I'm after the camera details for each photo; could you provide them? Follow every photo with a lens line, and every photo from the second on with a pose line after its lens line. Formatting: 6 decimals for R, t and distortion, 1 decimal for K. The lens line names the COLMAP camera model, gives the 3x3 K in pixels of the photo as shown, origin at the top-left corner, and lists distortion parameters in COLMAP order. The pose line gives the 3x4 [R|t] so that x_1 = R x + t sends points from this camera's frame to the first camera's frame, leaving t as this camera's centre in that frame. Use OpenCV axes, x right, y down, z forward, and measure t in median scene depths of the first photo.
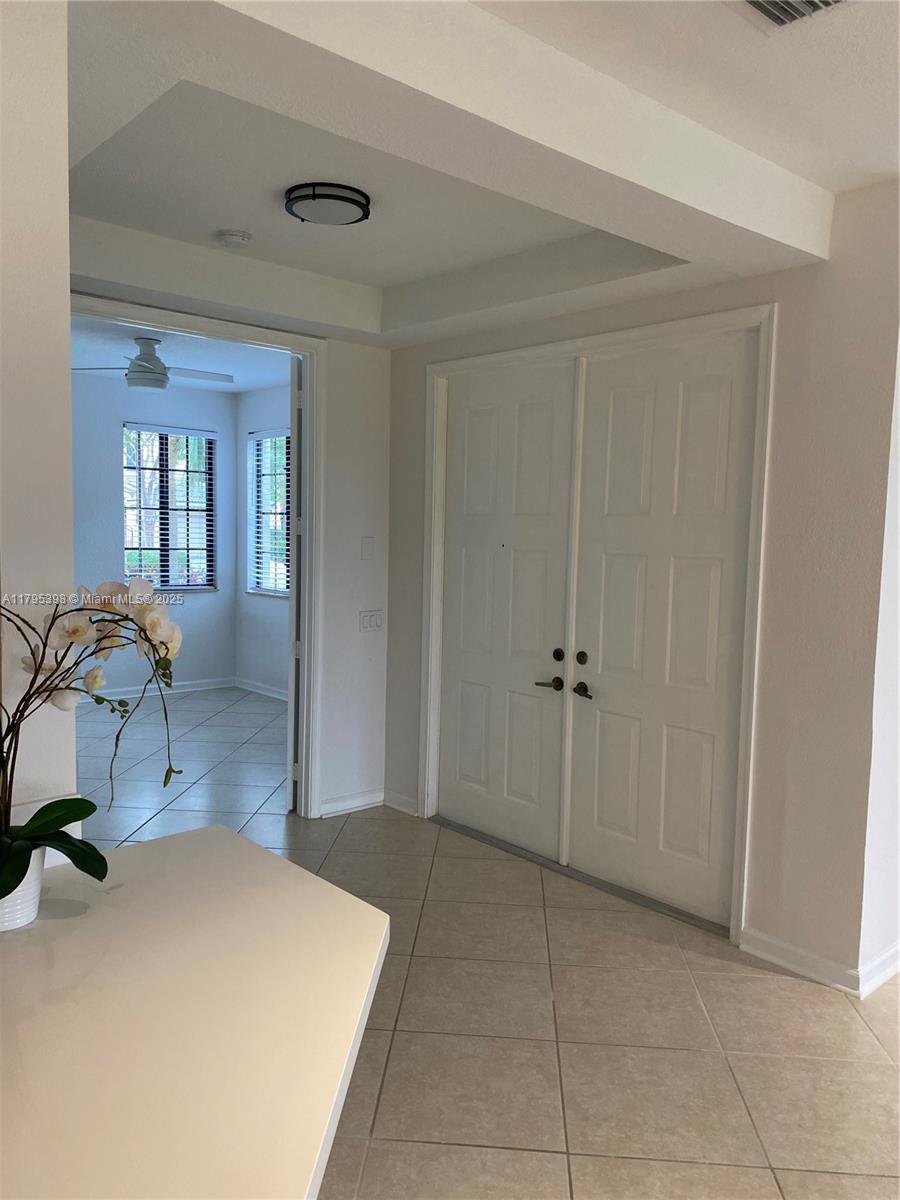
lens RADIAL K [[923.4, 0, 437.9], [0, 923.4, 601.3], [0, 0, 1]] dist [0.028117, -0.005442]
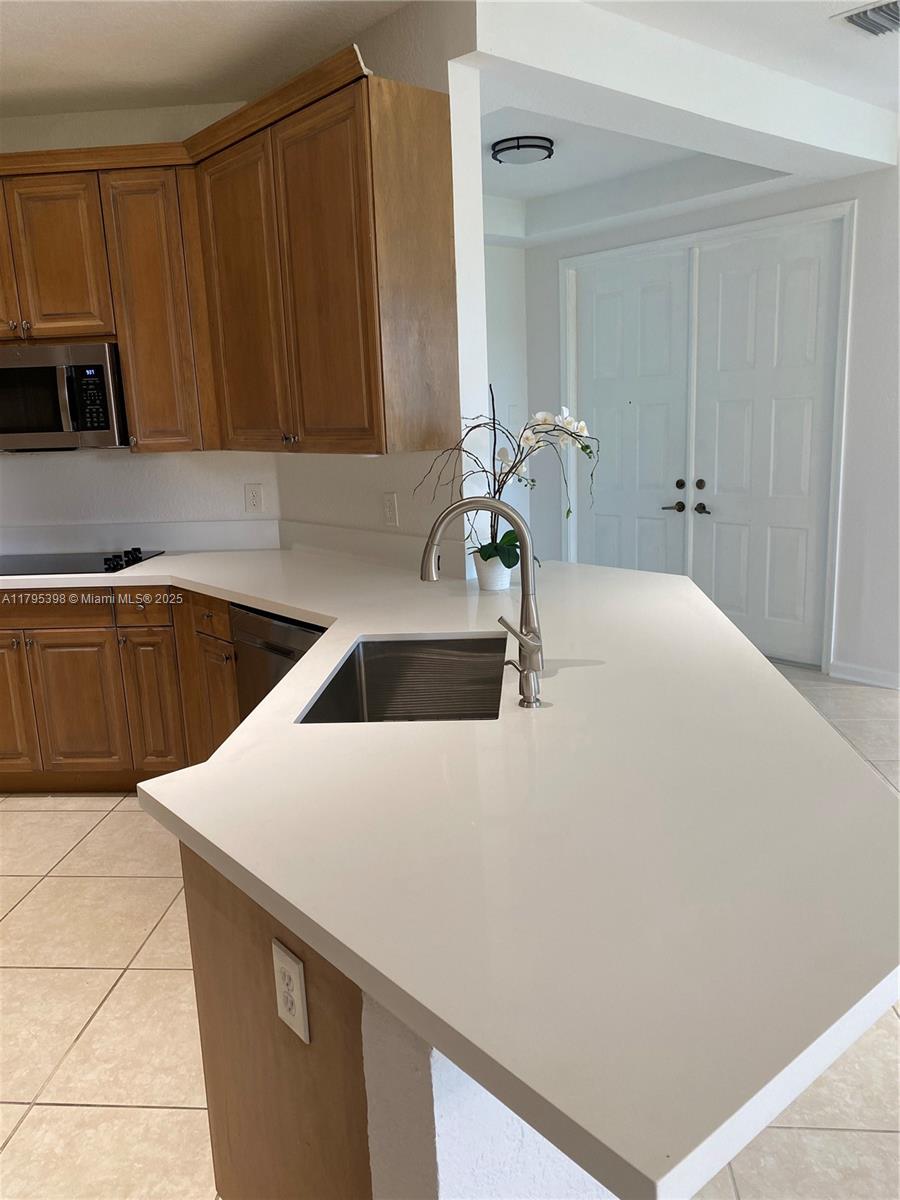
lens RADIAL K [[920.8, 0, 439.0], [0, 920.8, 607.2], [0, 0, 1]] dist [0.042659, -0.033368]
pose [[0.997730, -0.060775, -0.029012, -0.215682], [0.063953, 0.990042, 0.125408, 0.051405], [0.021102, -0.126979, 0.991681, -0.390811]]
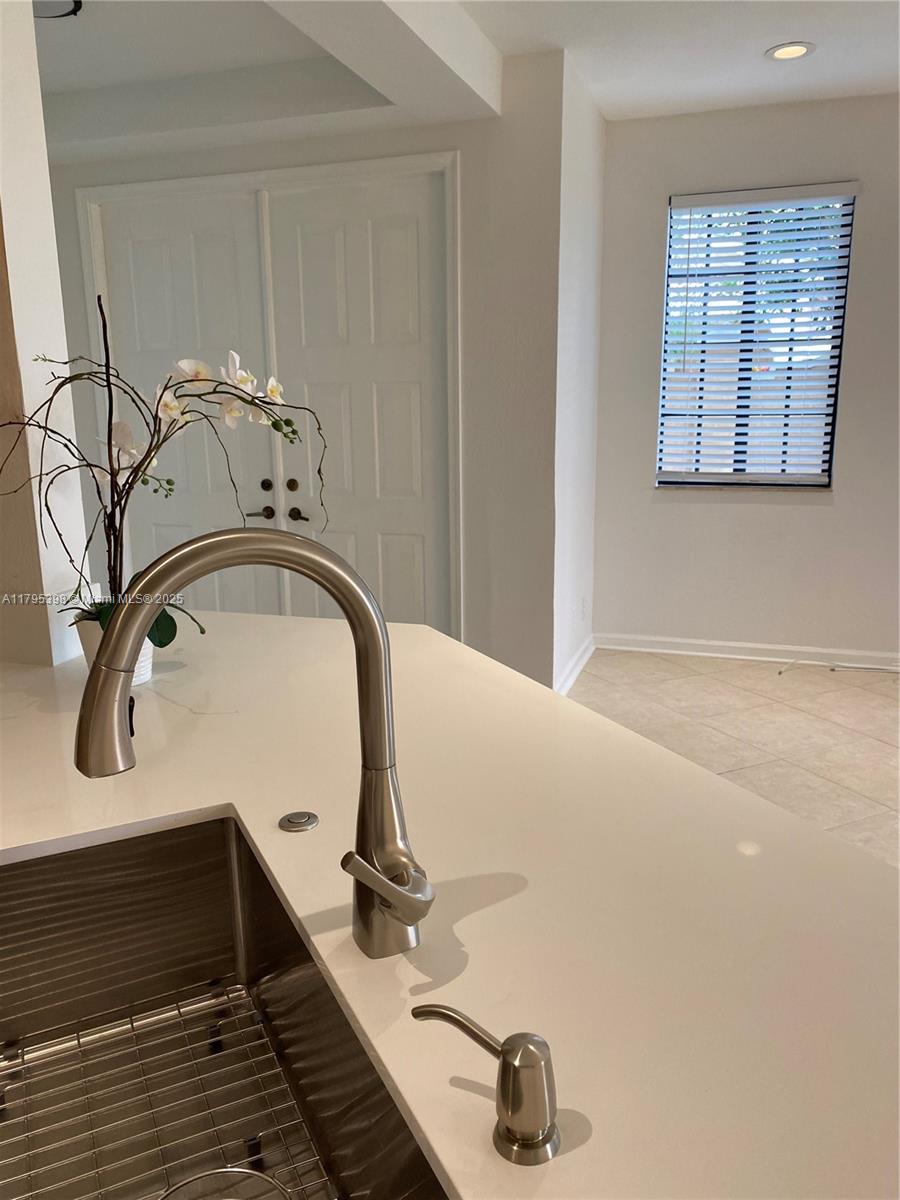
lens RADIAL K [[920.8, 0, 439.0], [0, 920.8, 607.2], [0, 0, 1]] dist [0.042659, -0.033368]
pose [[0.867684, -0.143882, 0.475838, -0.263049], [0.074021, 0.983922, 0.162537, 0.044239], [-0.491574, -0.105809, 0.864384, -0.044916]]
